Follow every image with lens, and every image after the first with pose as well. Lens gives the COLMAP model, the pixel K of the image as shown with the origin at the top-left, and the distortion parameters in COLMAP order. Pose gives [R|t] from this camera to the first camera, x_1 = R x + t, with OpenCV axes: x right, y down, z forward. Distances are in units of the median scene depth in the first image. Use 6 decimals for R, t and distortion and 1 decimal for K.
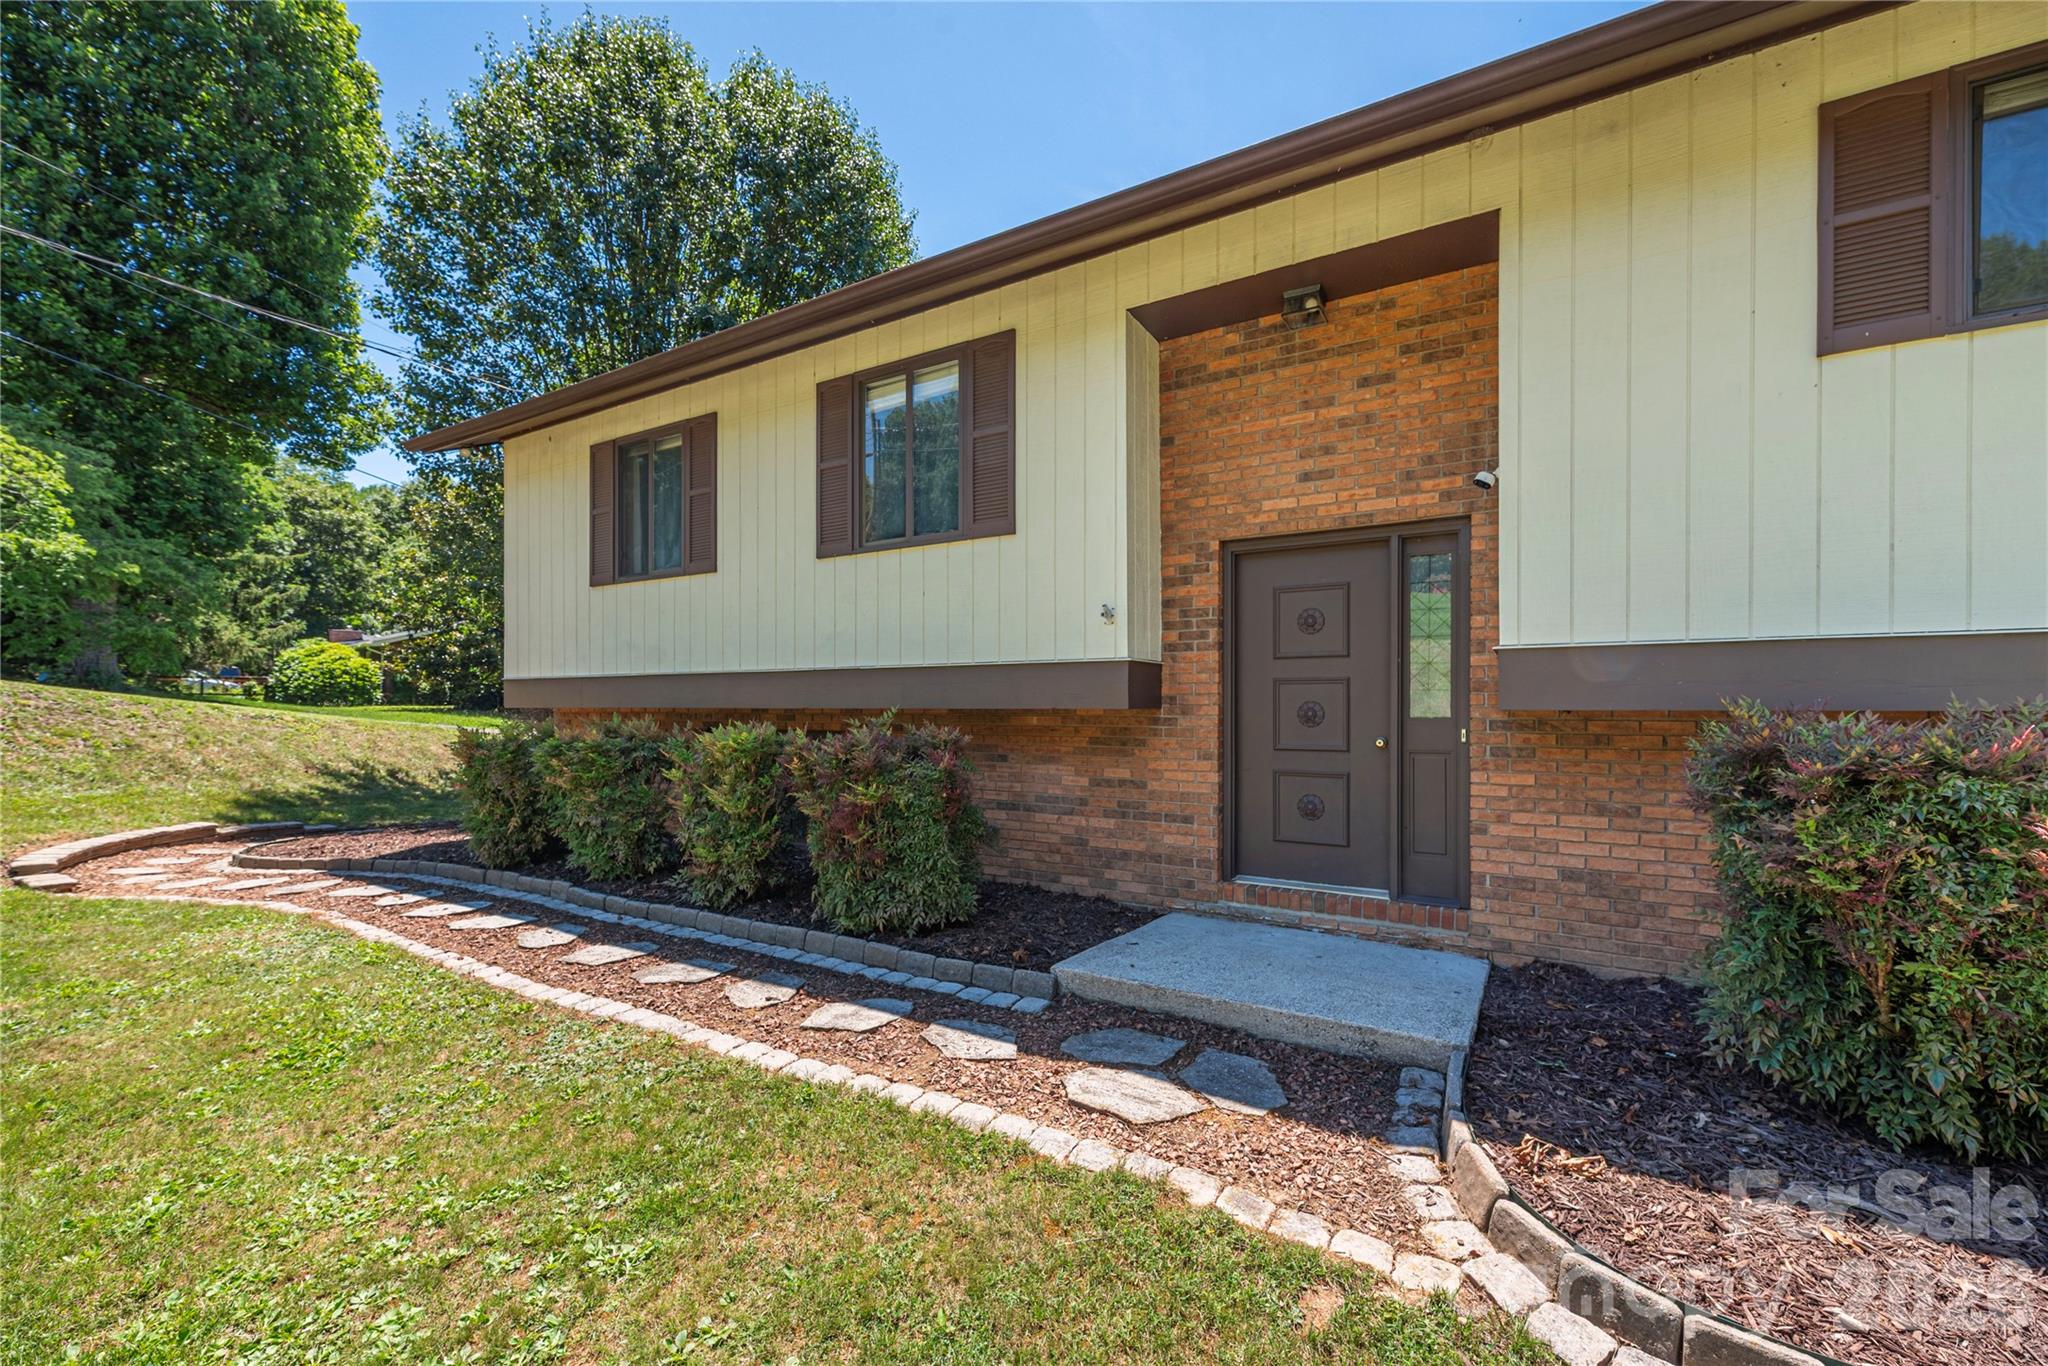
lens RADIAL K [[846.4, 0, 1005.9], [0, 846.4, 700.9], [0, 0, 1]] dist [-0.006247, 0.000272]
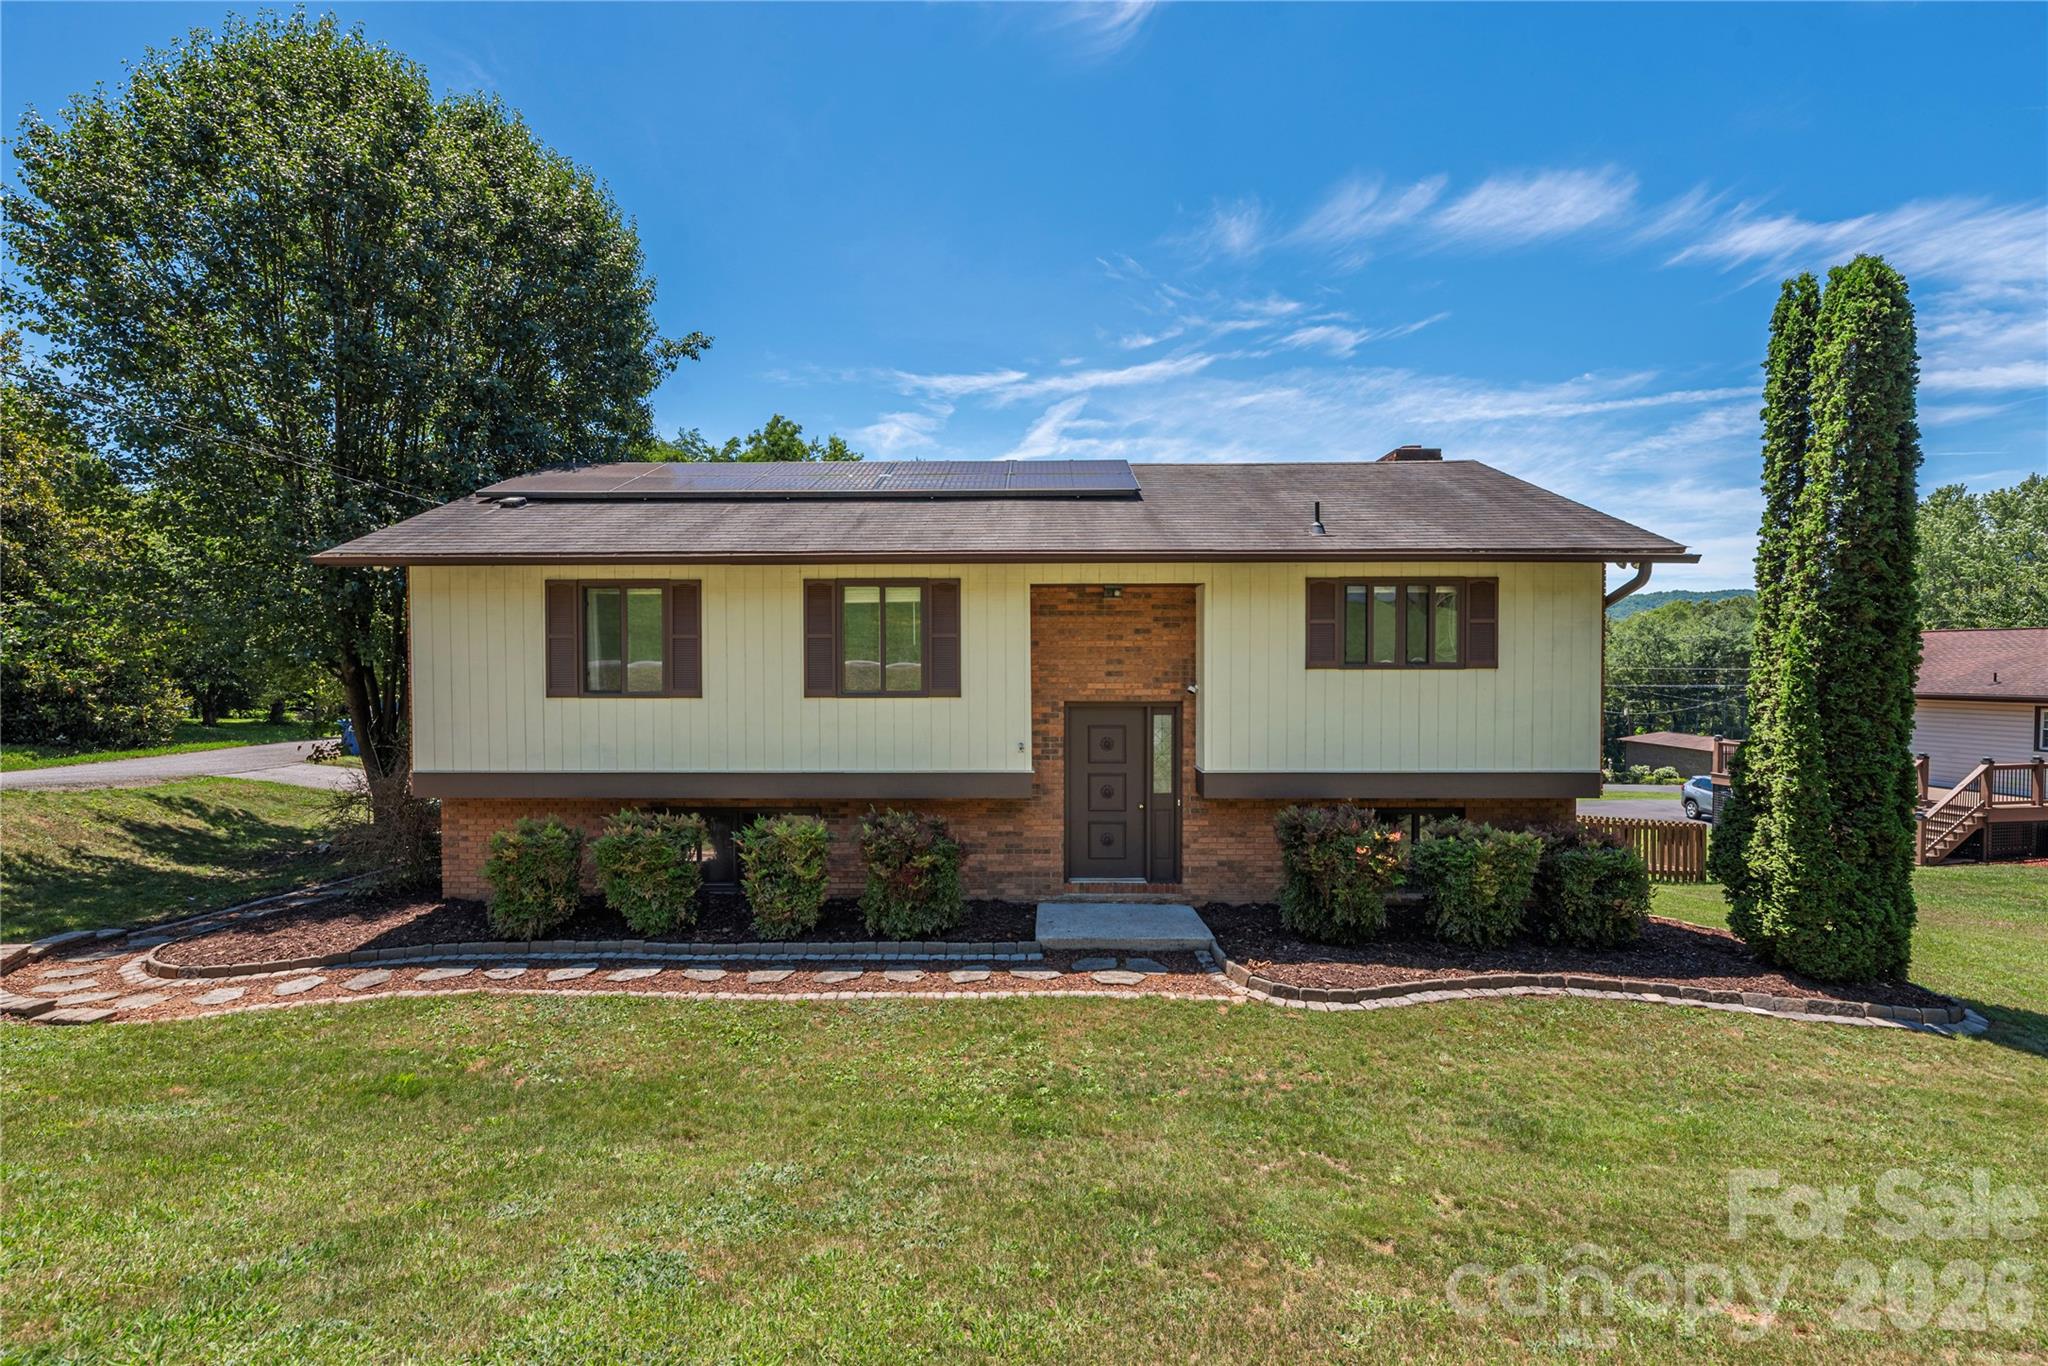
lens RADIAL K [[894.2, 0, 1035.6], [0, 894.2, 673.5], [0, 0, 1]] dist [-0.012564, 0.000745]
pose [[0.858856, -0.004189, 0.512200, -0.933749], [0.000297, 0.999970, 0.007680, -0.305295], [-0.512217, -0.006444, 0.858832, -0.762762]]
